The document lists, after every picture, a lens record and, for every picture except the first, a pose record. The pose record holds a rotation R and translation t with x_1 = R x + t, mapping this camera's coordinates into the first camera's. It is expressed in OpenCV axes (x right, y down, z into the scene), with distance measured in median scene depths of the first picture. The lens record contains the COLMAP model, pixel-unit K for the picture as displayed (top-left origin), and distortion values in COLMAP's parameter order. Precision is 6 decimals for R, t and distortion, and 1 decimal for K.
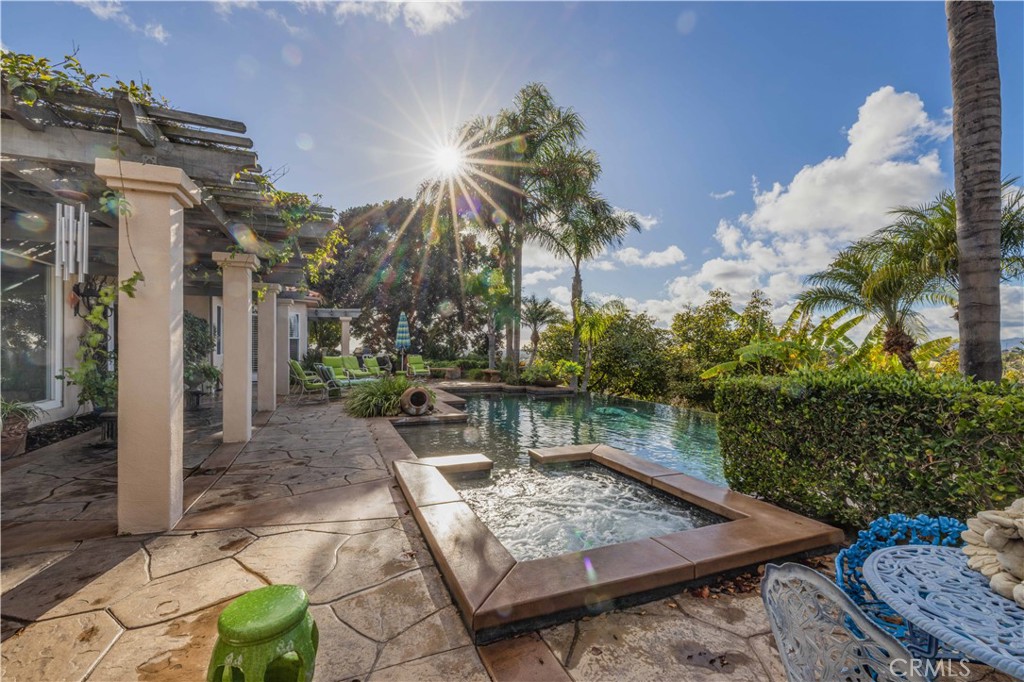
lens RADIAL K [[441.1, 0, 504.8], [0, 441.1, 341.9], [0, 0, 1]] dist [-0.001287, -0.000139]
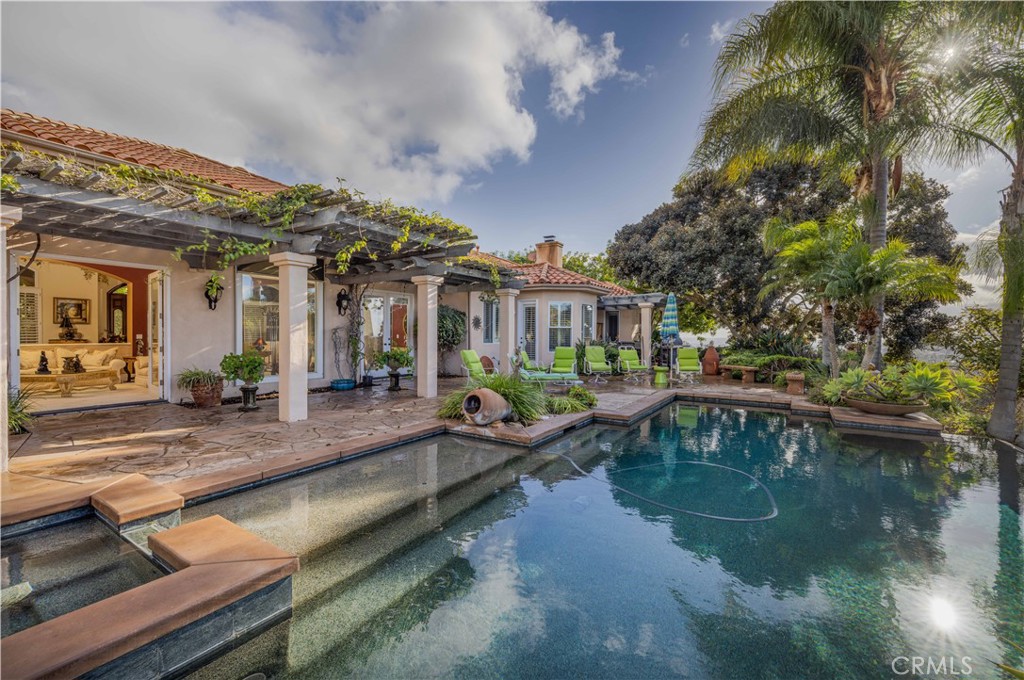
lens RADIAL K [[441.1, 0, 504.8], [0, 441.1, 340.9], [0, 0, 1]] dist [-0.001287, -0.000139]
pose [[0.580548, 0.012802, -0.814125, 0.260911], [0.005439, 0.999793, 0.019600, 0.001710], [0.814208, -0.015807, 0.580358, 0.338075]]
